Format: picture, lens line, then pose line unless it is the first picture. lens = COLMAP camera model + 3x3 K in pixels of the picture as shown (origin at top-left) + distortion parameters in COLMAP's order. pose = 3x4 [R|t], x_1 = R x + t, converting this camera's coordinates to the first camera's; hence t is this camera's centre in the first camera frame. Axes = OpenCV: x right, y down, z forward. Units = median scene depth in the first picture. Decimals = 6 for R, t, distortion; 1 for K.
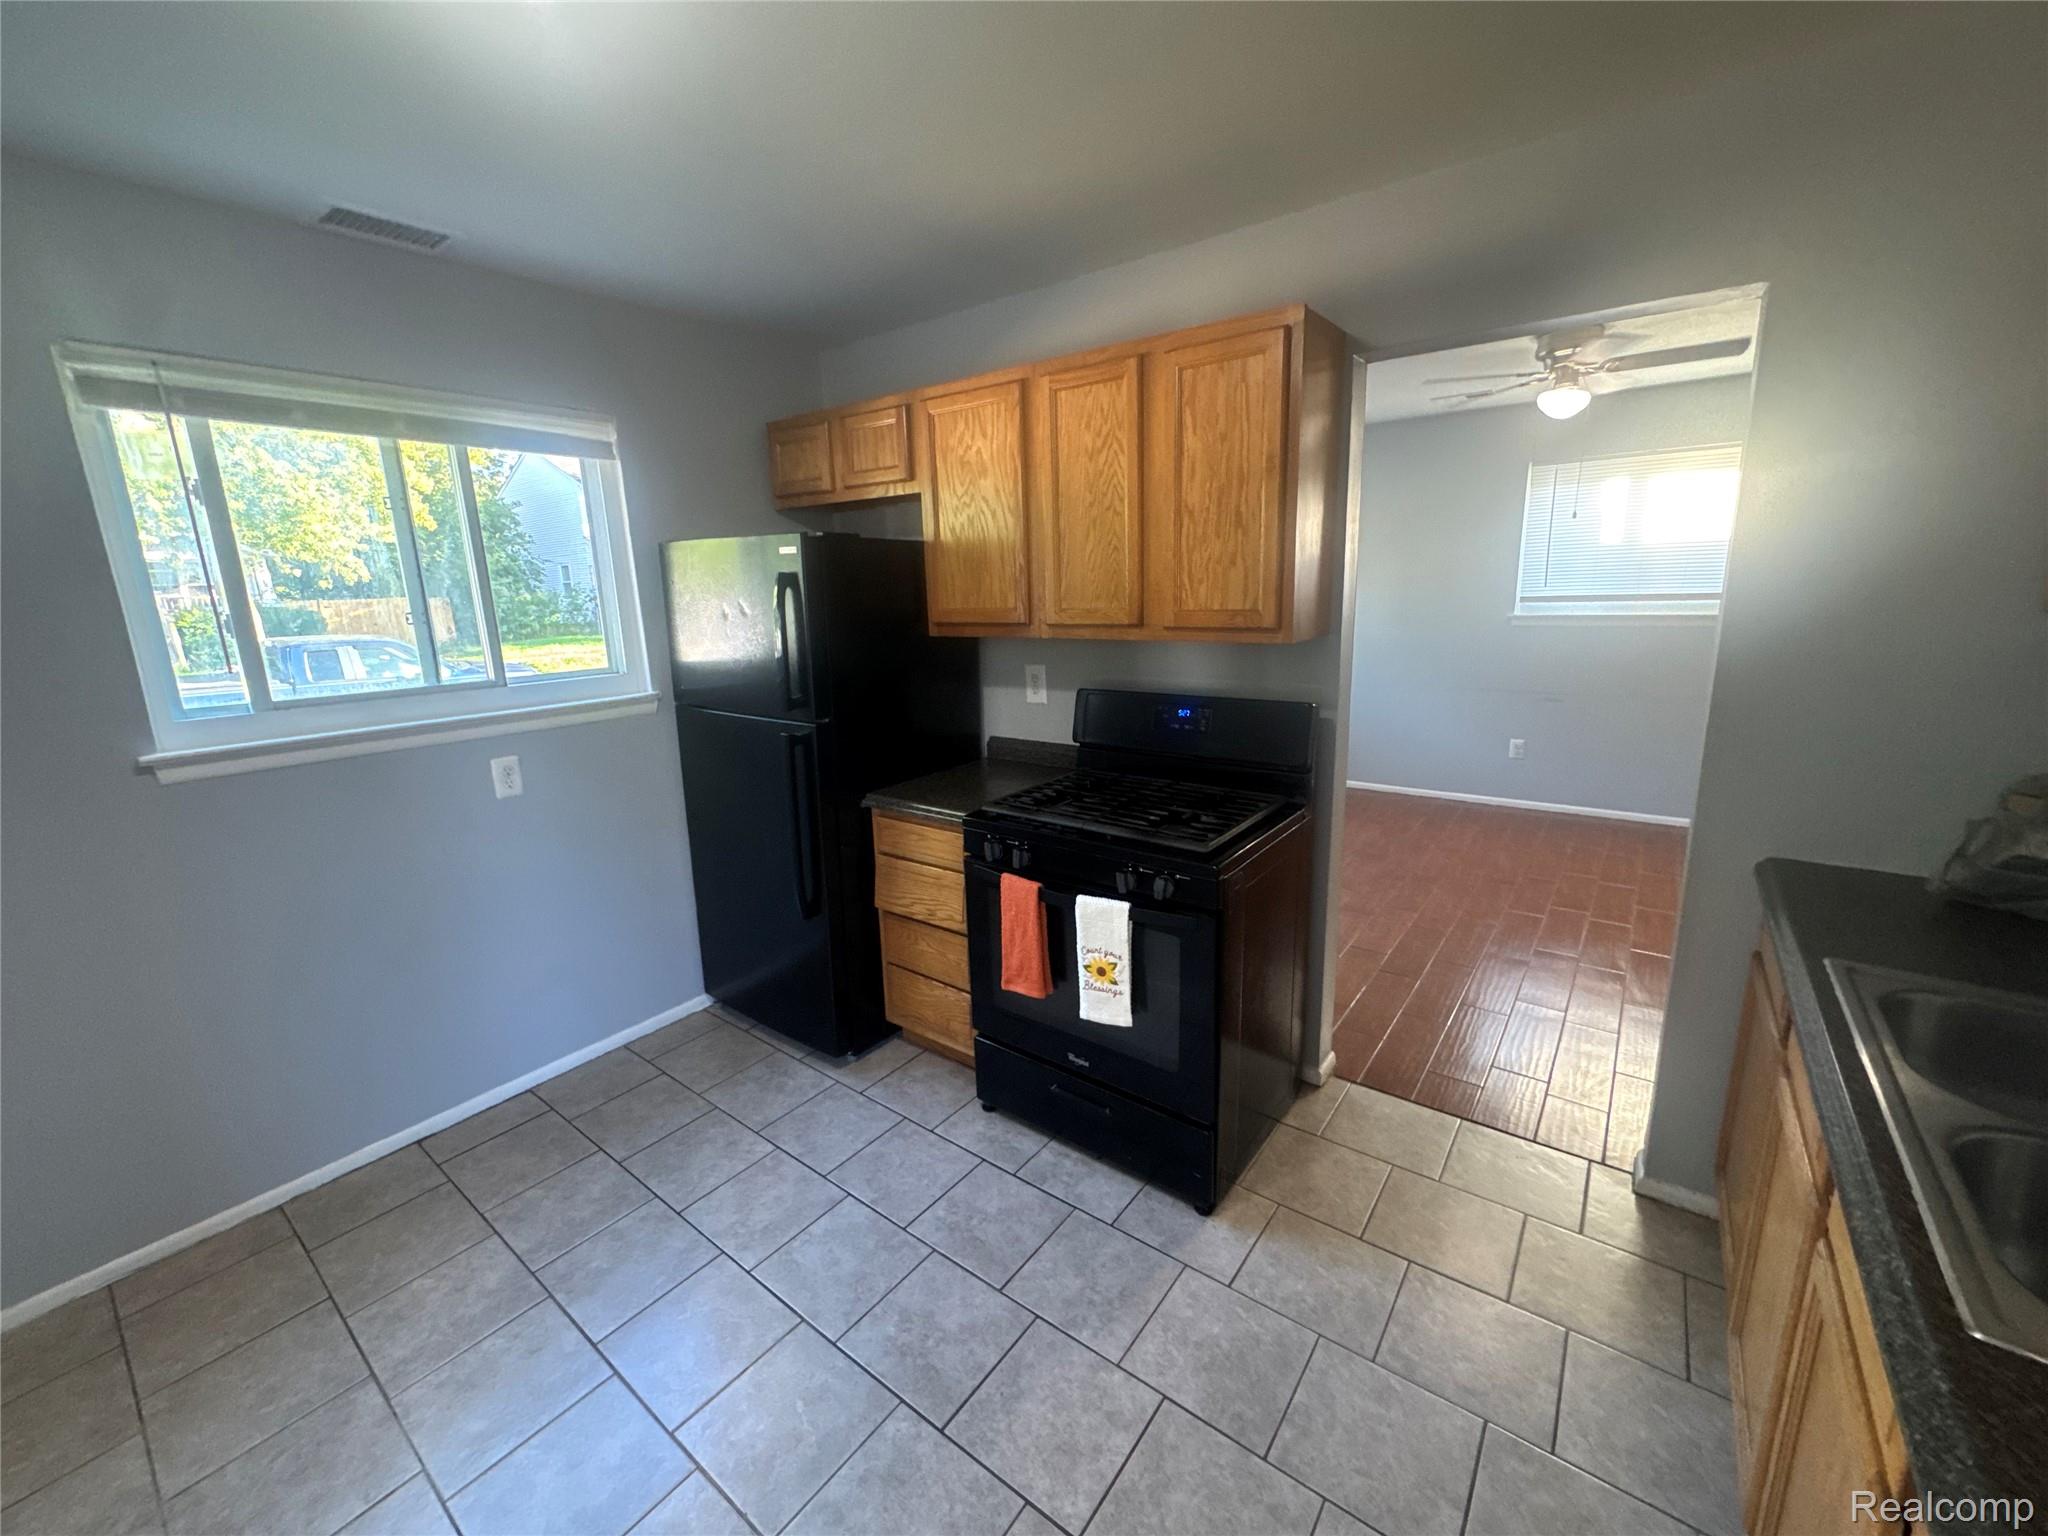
lens RADIAL K [[815.5, 0, 1013.3], [0, 815.5, 767.3], [0, 0, 1]] dist [-0.000544, 0.000460]
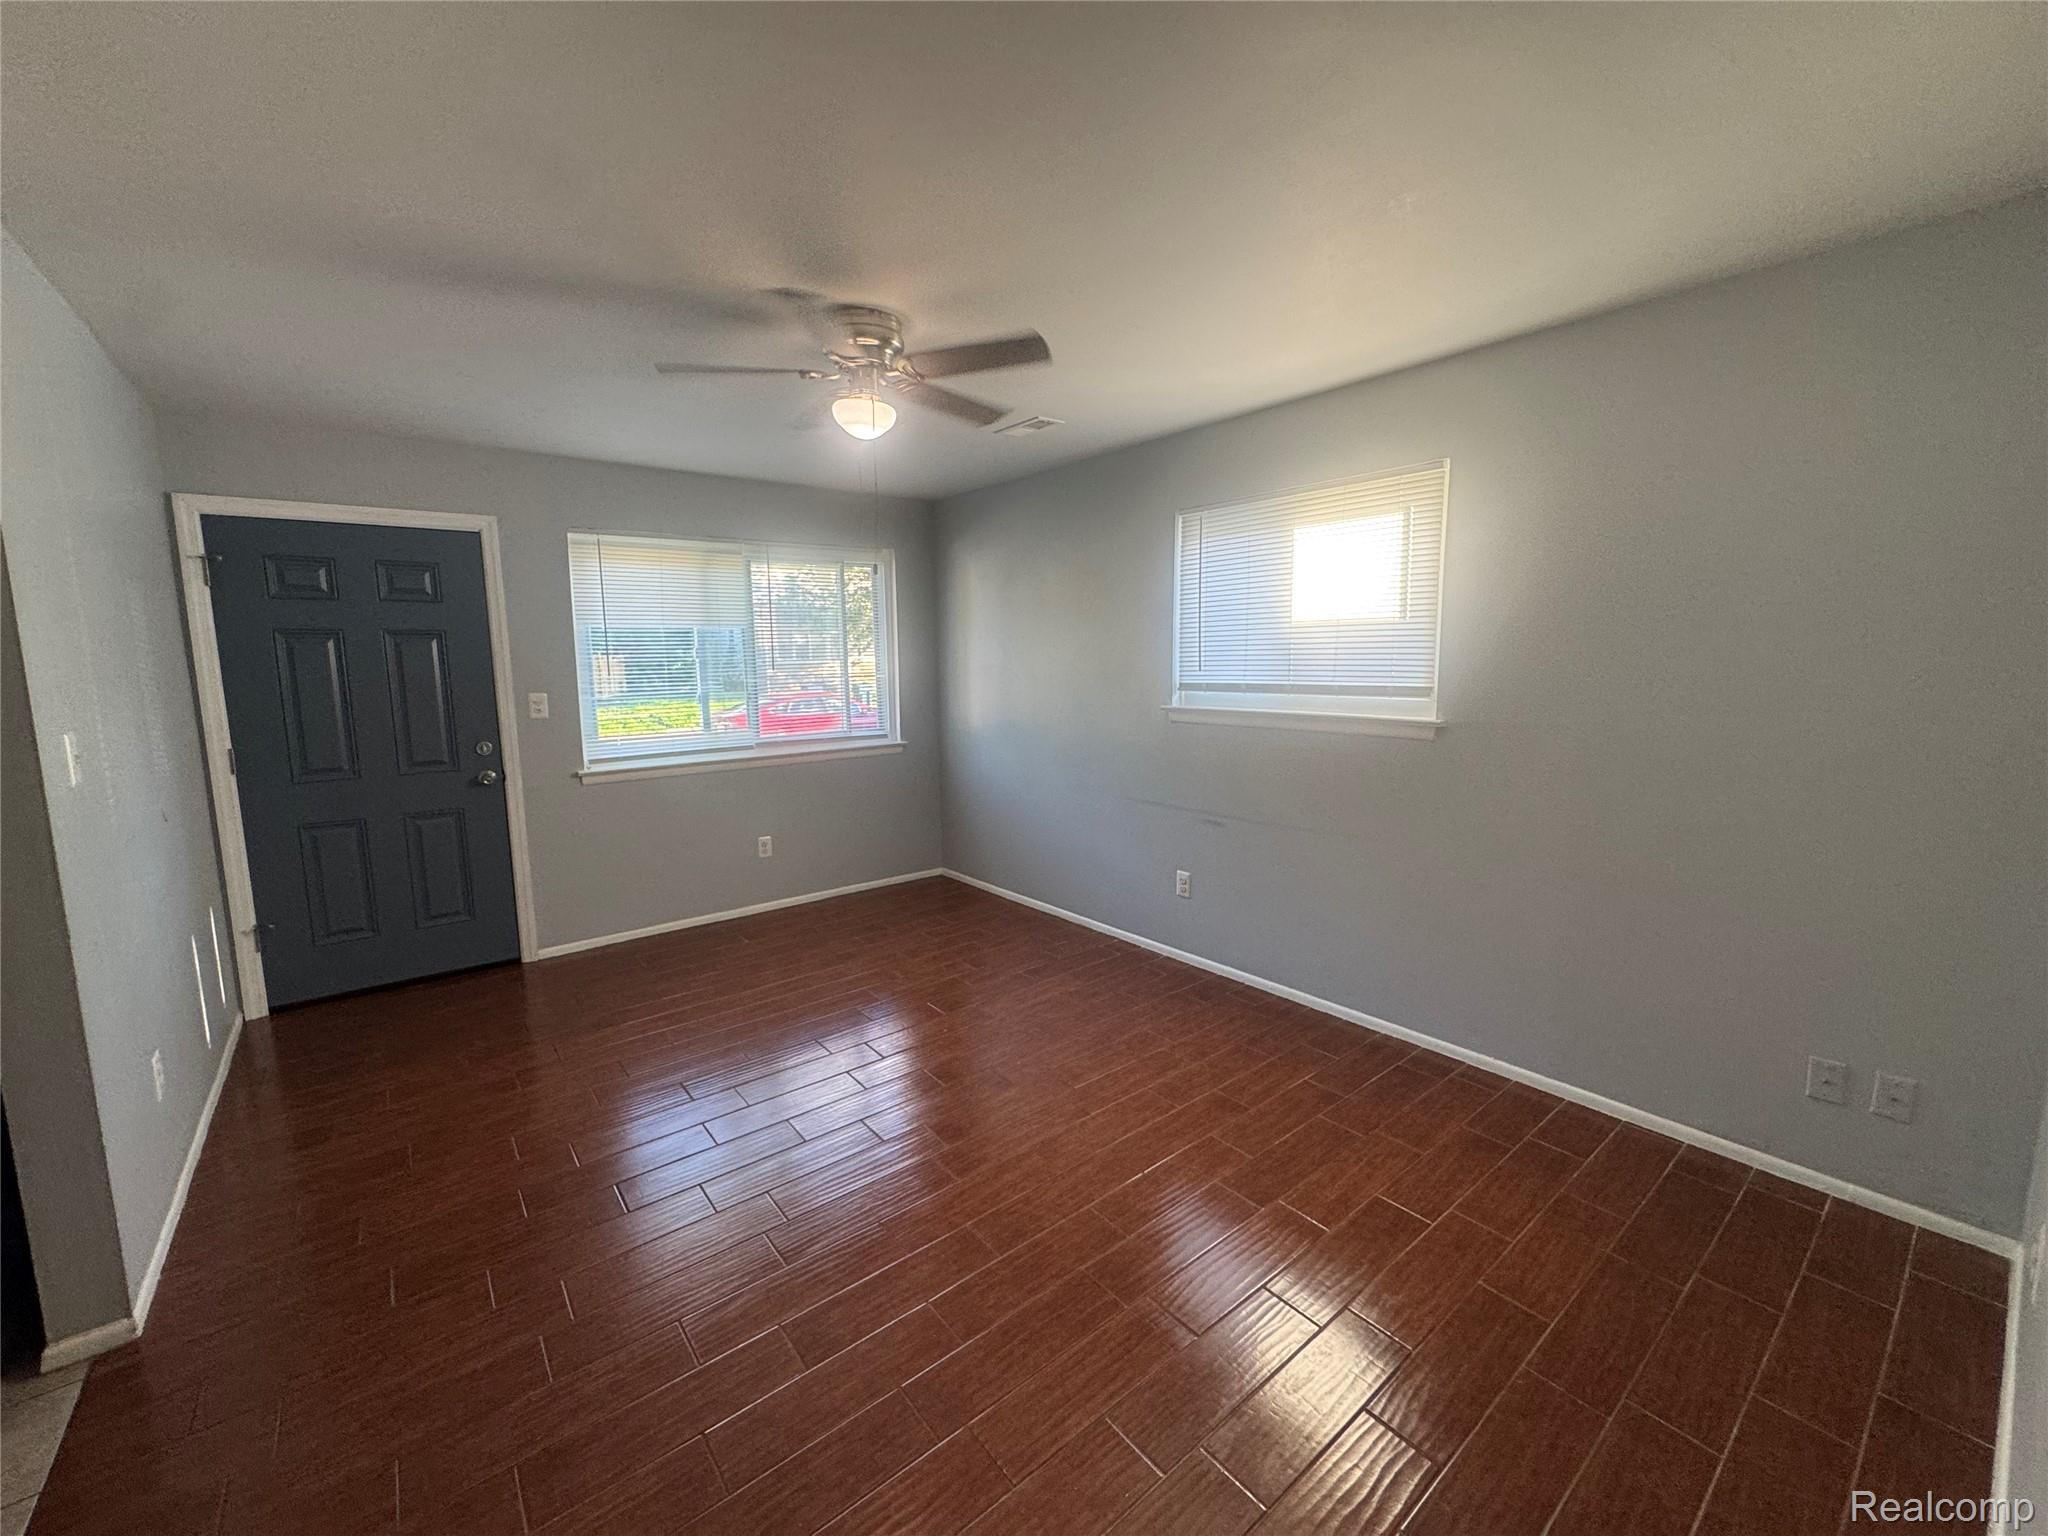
lens RADIAL K [[815.5, 0, 1013.3], [0, 815.5, 767.3], [0, 0, 1]] dist [-0.000544, 0.000460]
pose [[0.970927, 0.059076, -0.231973, 1.574112], [-0.076061, 0.994985, -0.064965, -0.170883], [0.226972, 0.080720, 0.970550, 0.563063]]
